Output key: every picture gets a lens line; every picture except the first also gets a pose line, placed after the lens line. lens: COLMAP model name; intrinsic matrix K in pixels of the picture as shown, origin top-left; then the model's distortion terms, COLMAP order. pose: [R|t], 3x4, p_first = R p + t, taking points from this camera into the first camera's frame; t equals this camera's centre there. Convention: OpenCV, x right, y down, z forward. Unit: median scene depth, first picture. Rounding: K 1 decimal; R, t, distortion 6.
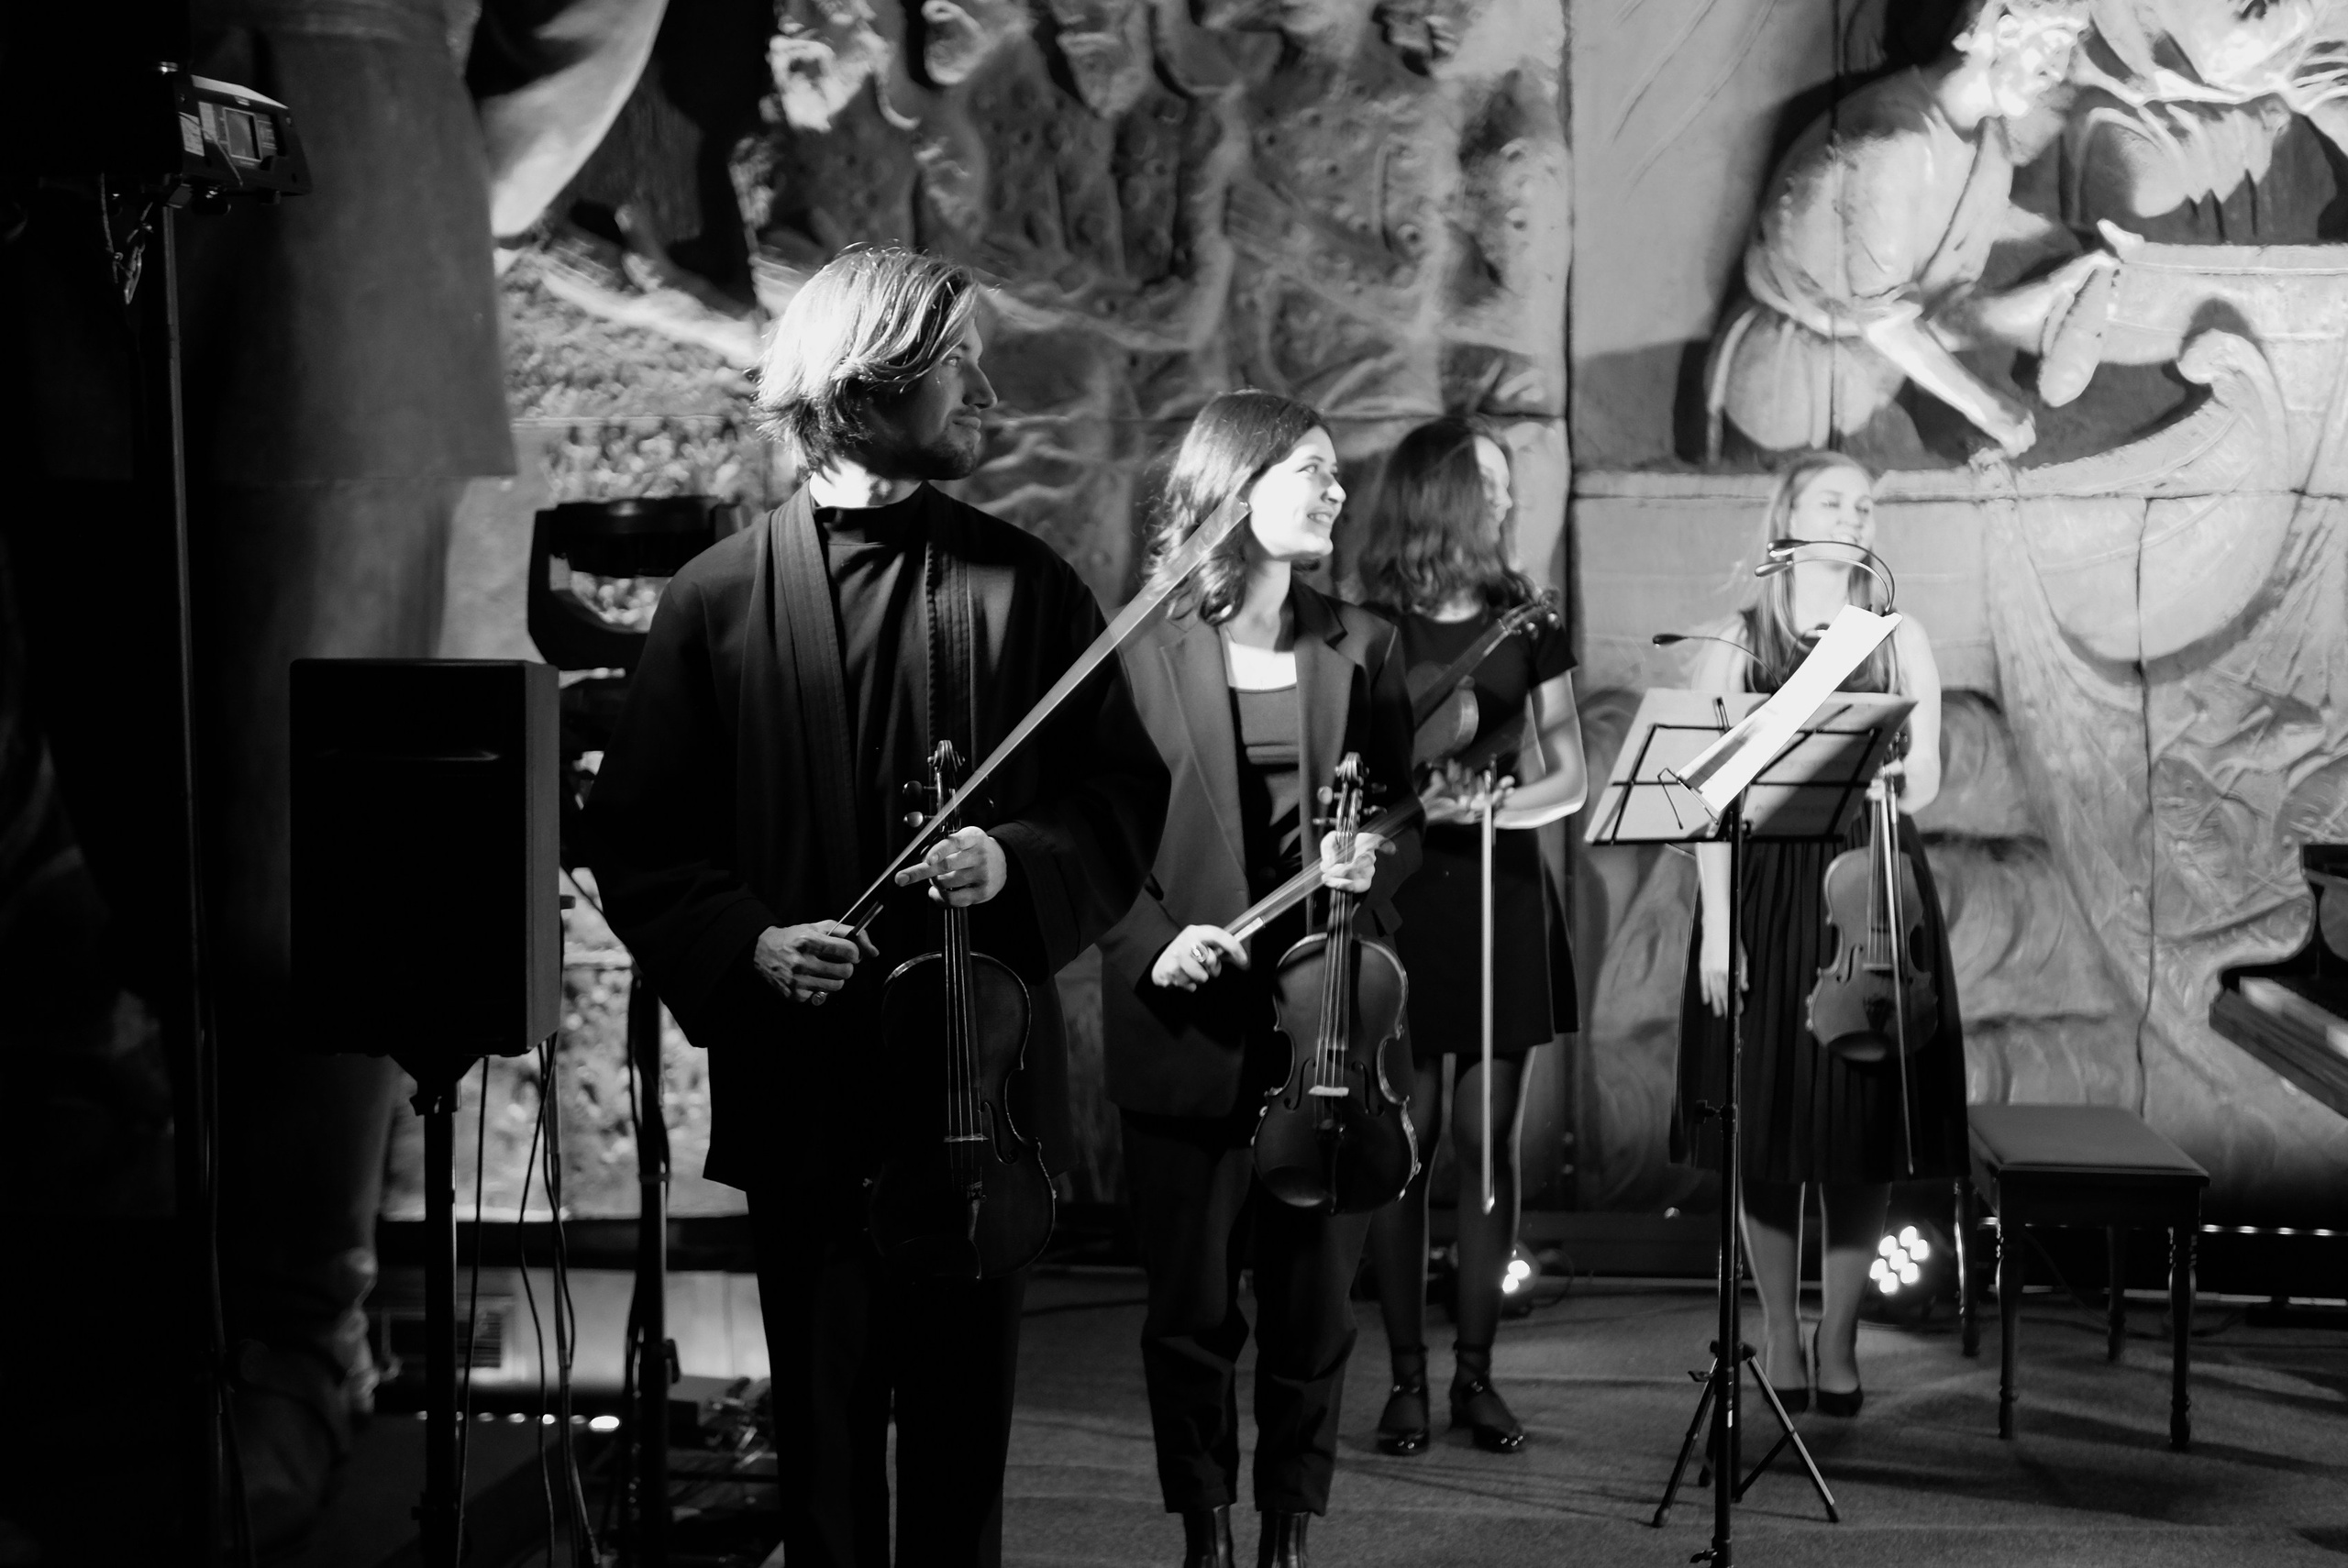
lens RADIAL K [[3352.1, 0, 1174.0], [0, 3352.1, 784.0], [0, 0, 1]] dist [-0.011576, 0.503717]
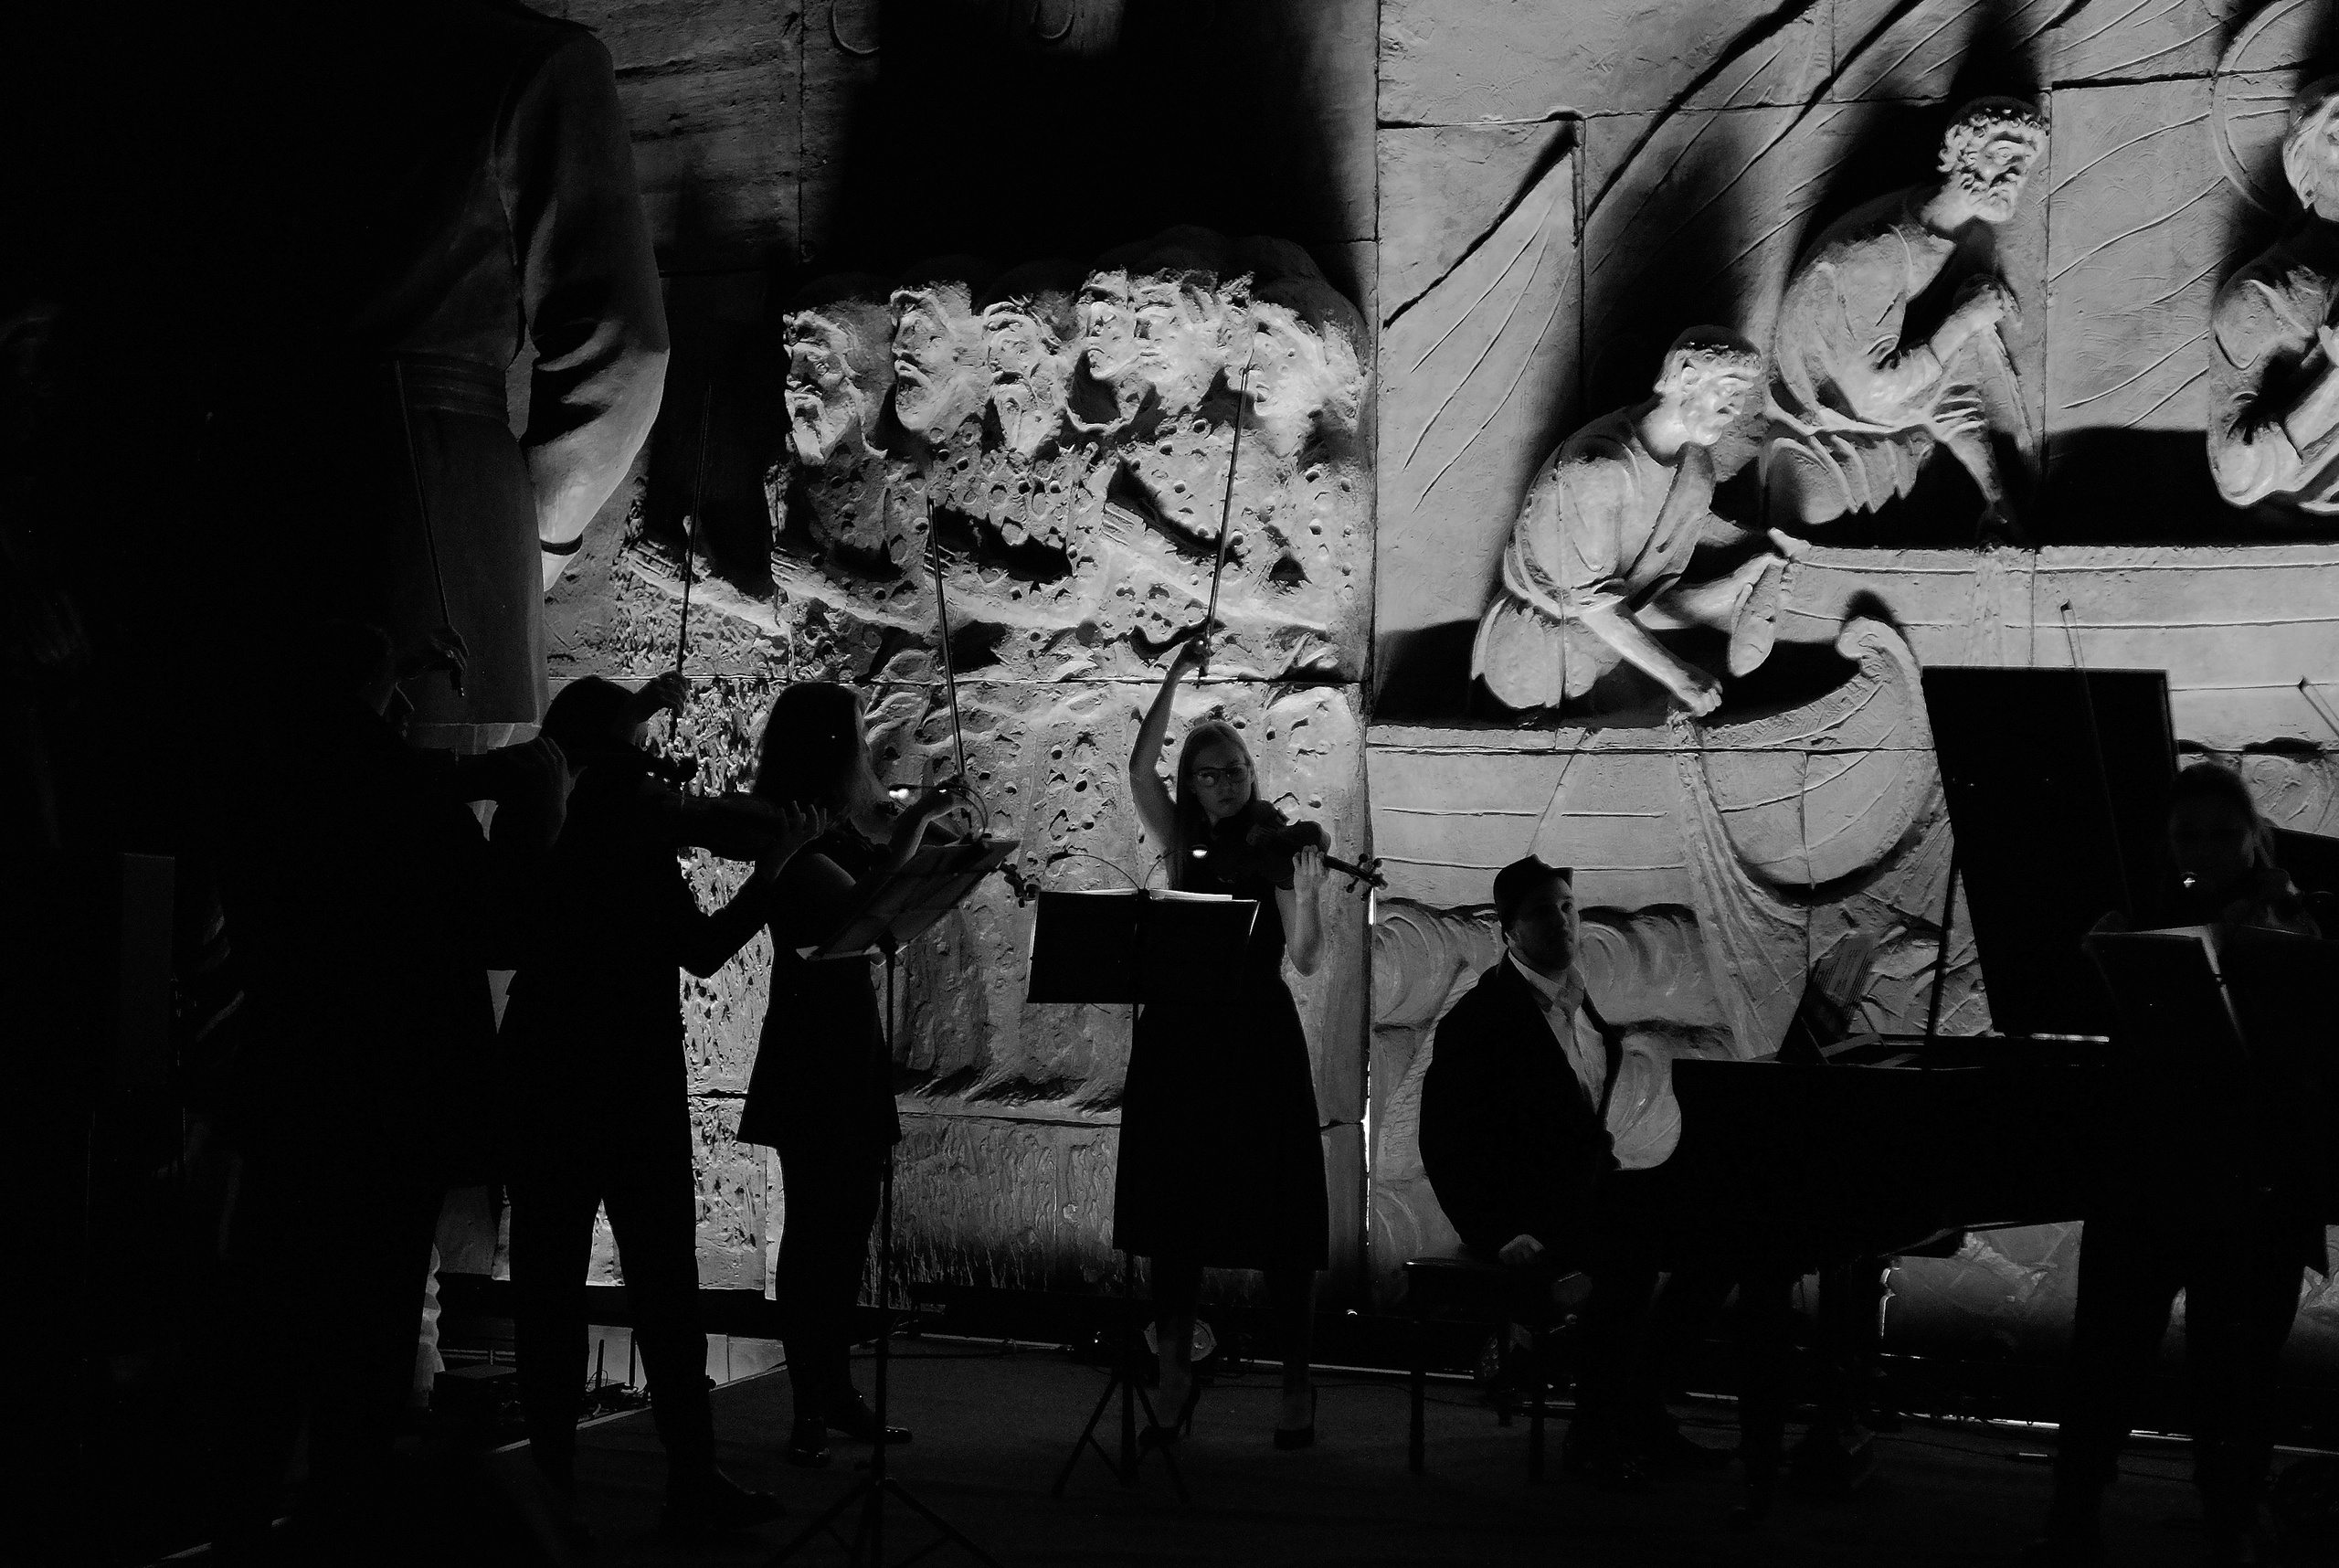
lens RADIAL K [[3339.8, 0, 1169.5], [0, 3339.8, 784.0], [0, 0, 1]] dist [-0.011576, 0.503717]
pose [[0.970985, 0.014628, -0.238694, 0.352529], [-0.029799, 0.997749, -0.060077, 0.006442], [0.237278, 0.065447, 0.969235, -0.232314]]
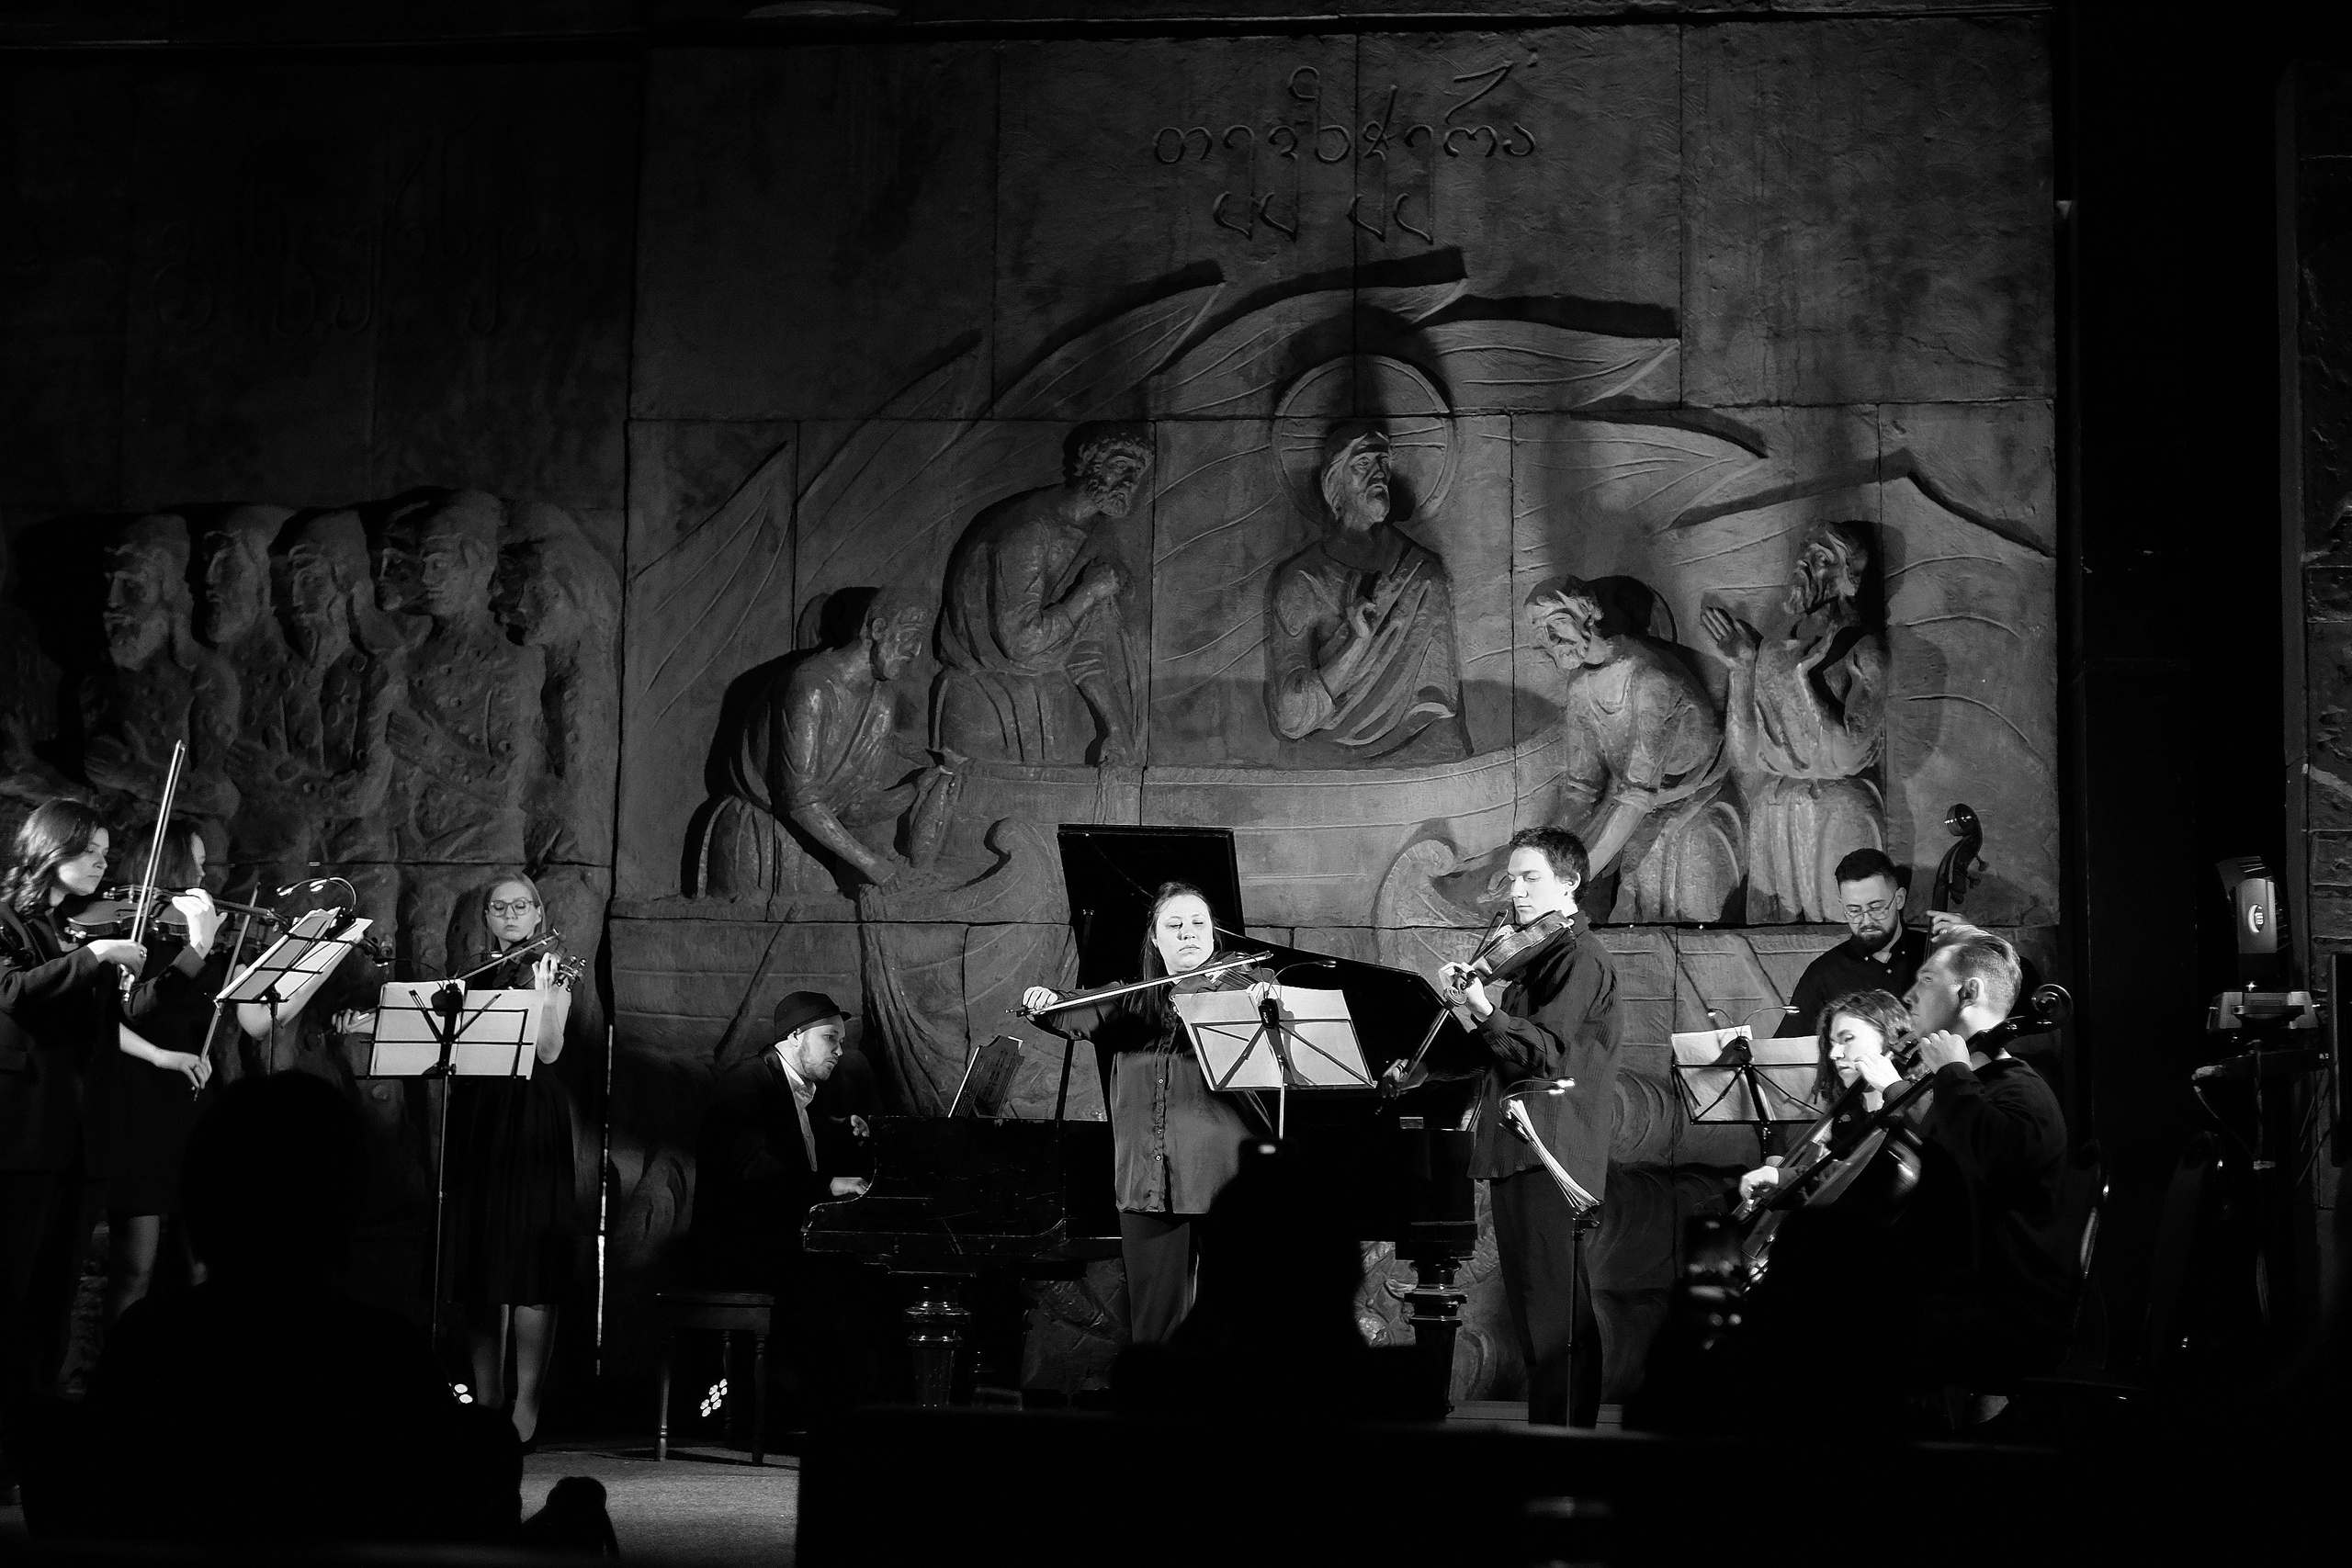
lens RADIAL K [[3304.2, 0, 1173.6], [0, 3304.2, 775.1], [0, 0, 1]] dist [-0.018283, 0.553907]
pose [[0.999676, 0.021665, 0.013383, 0.359924], [-0.019084, 0.985325, -0.169619, 0.101536], [-0.016861, 0.169308, 0.985419, -0.501041]]
